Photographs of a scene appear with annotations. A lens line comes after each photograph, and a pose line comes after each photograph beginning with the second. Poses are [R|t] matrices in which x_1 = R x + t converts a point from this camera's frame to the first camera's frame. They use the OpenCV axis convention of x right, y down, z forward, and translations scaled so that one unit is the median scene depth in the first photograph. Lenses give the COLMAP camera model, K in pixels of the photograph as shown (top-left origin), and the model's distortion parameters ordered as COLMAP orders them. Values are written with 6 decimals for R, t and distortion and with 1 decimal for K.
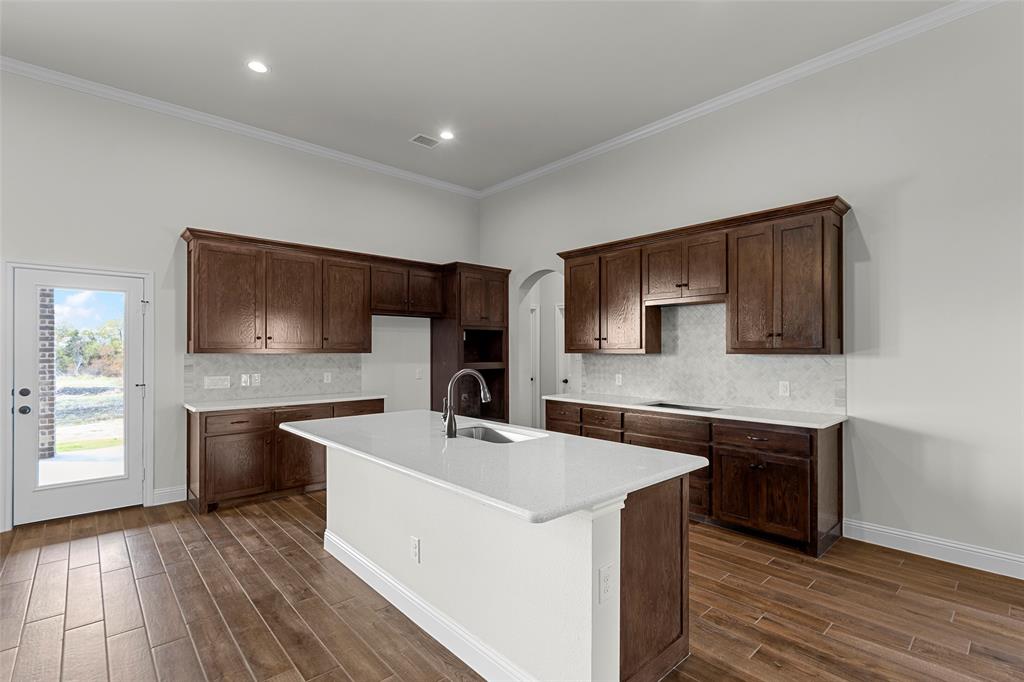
lens RADIAL K [[473.2, 0, 514.8], [0, 473.2, 349.9], [0, 0, 1]] dist [0.002163, -0.002455]
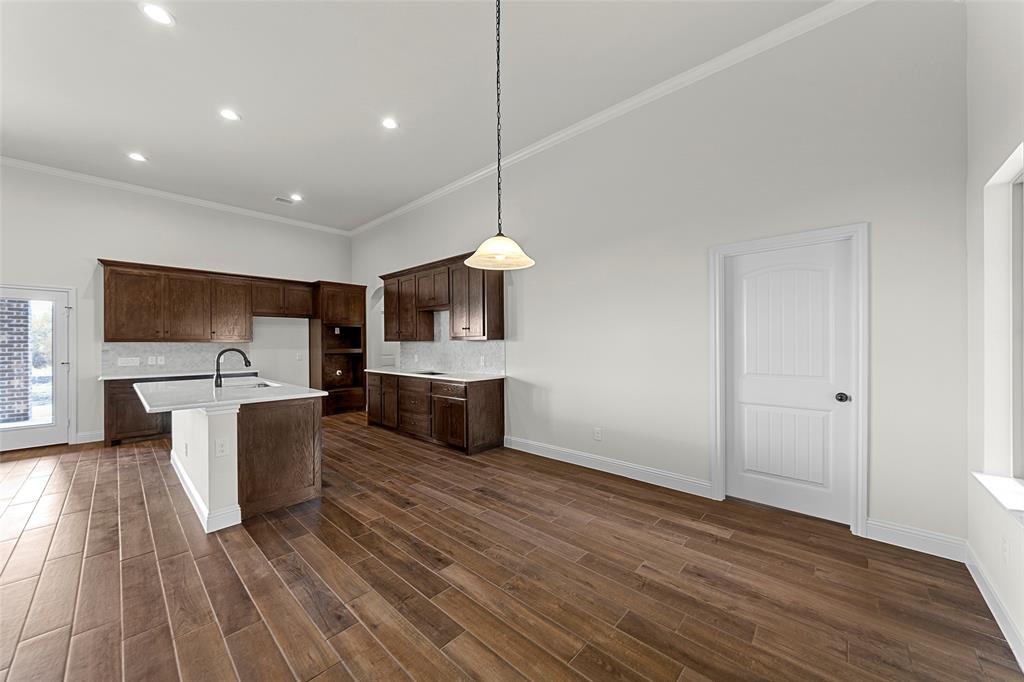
lens RADIAL K [[368.3, 0, 512.3], [0, 368.3, 343.5], [0, 0, 1]] dist [-0.002154, 0.000426]
pose [[0.996383, -0.005749, 0.084778, 0.483501], [0.005595, 0.999982, 0.002062, 0.015747], [-0.084788, -0.001581, 0.996398, -0.257274]]
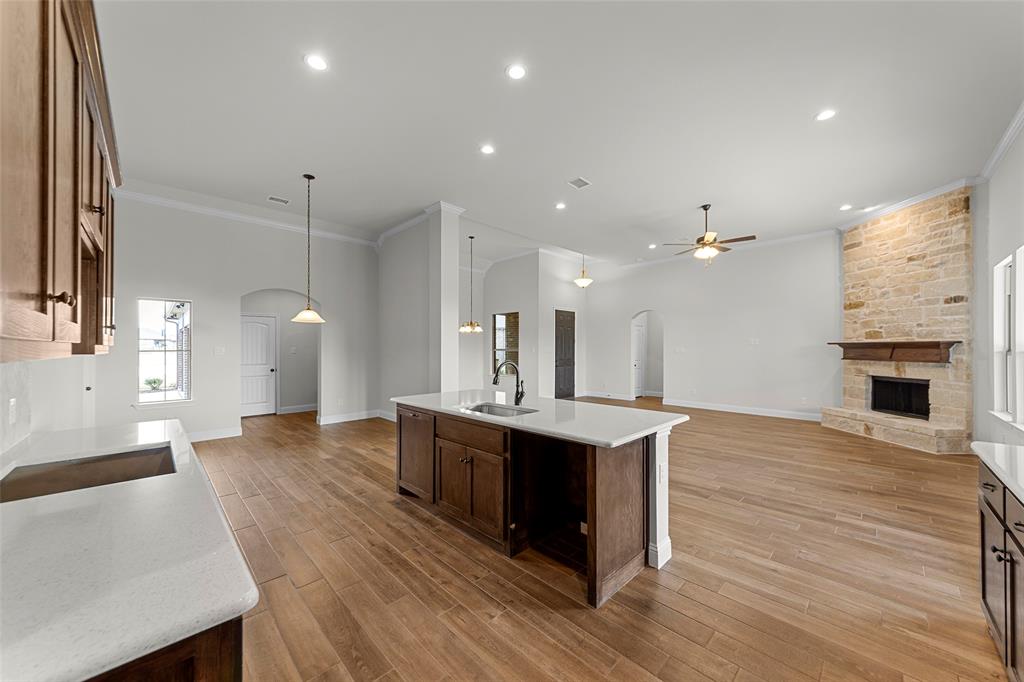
lens RADIAL K [[368.3, 0, 515.8], [0, 368.3, 346.1], [0, 0, 1]] dist [-0.002154, 0.000426]
pose [[-0.999050, -0.000523, -0.043578, -0.043458], [-0.000116, 0.999956, -0.009351, 0.004029], [0.043581, -0.009337, -0.999006, 1.278225]]
